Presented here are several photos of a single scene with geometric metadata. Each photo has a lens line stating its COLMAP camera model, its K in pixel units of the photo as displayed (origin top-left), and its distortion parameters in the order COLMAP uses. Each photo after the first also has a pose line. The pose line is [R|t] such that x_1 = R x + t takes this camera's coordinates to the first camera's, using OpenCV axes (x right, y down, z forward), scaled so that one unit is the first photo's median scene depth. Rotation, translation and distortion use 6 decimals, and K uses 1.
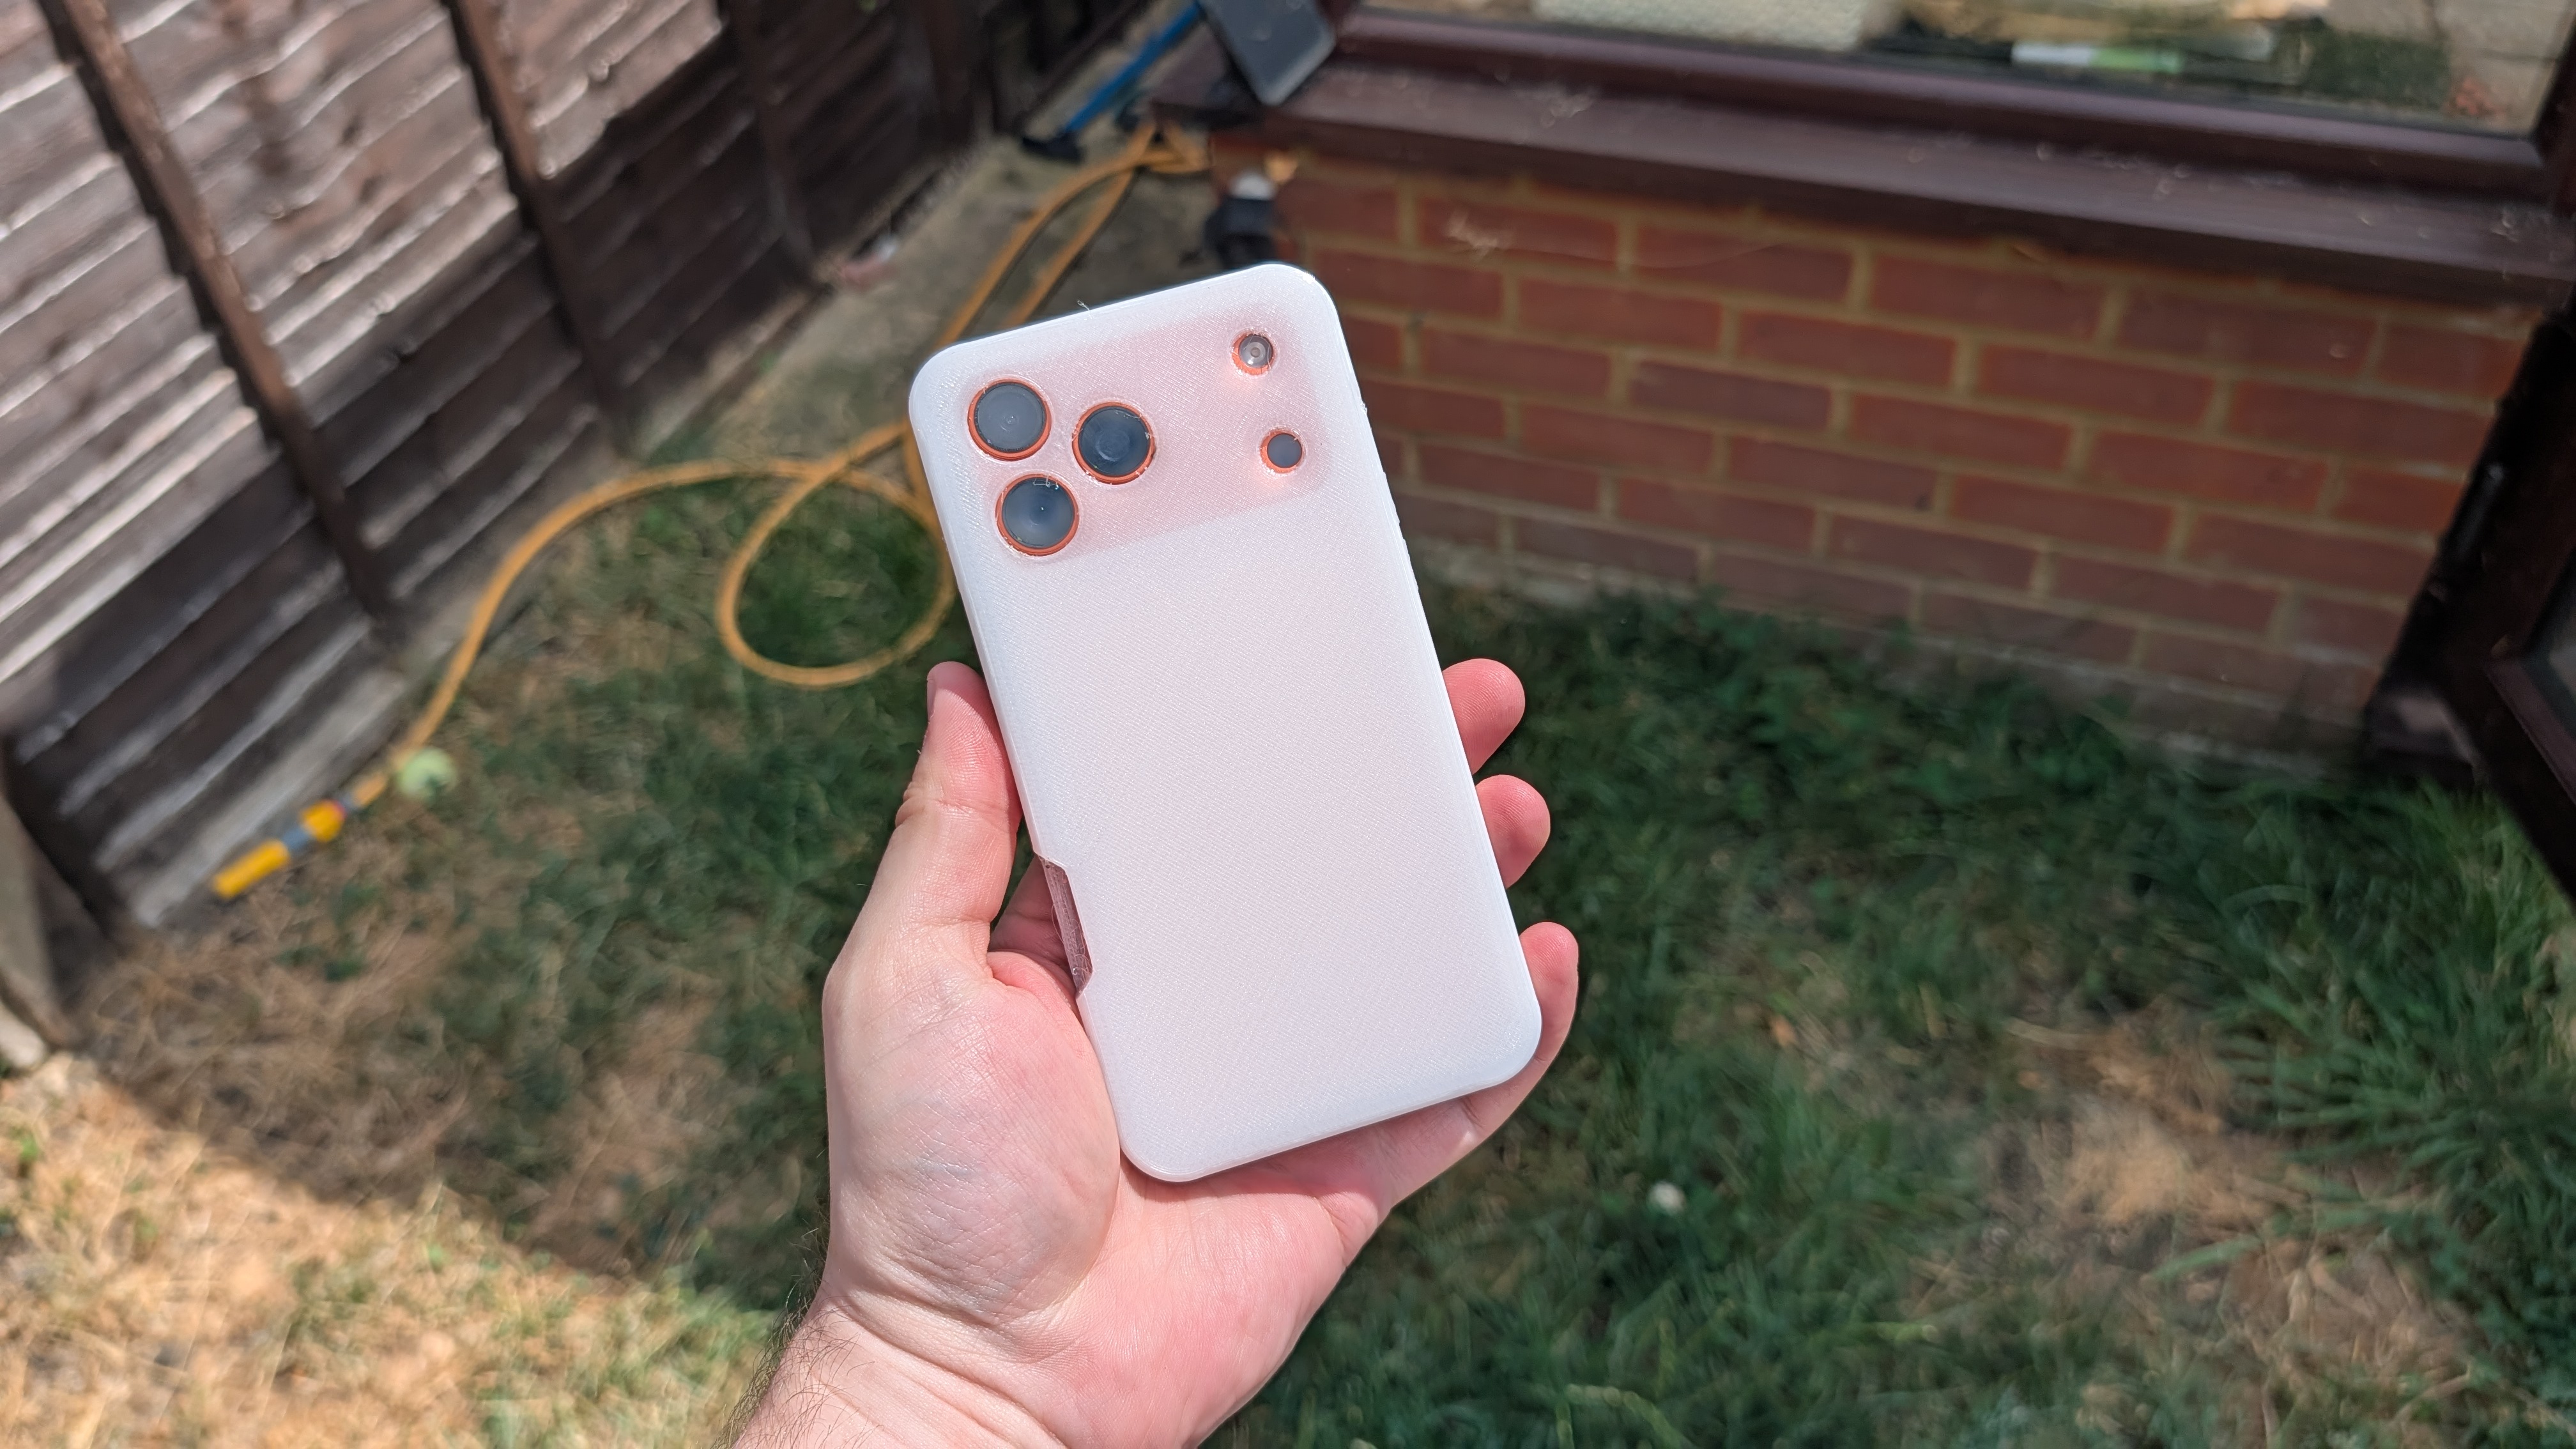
lens RADIAL K [[1921.8, 0, 1317.1], [0, 1921.8, 698.8], [0, 0, 1]] dist [-0.015771, -0.001172]
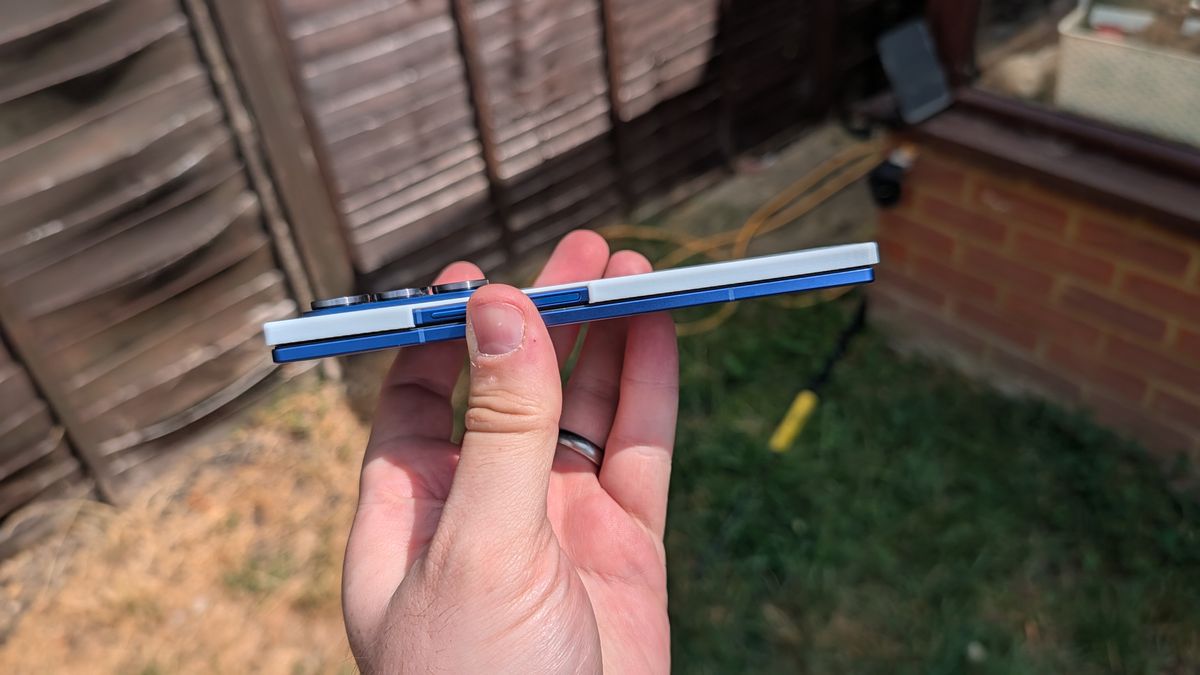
lens RADIAL K [[895.3, 0, 613.5], [0, 895.3, 325.5], [0, 0, 1]] dist [-0.015771, -0.001172]
pose [[0.879769, 0.273863, -0.388595, 0.127417], [-0.297956, 0.954578, -0.001824, 0.006751], [0.370444, 0.117389, 0.921407, -0.012202]]
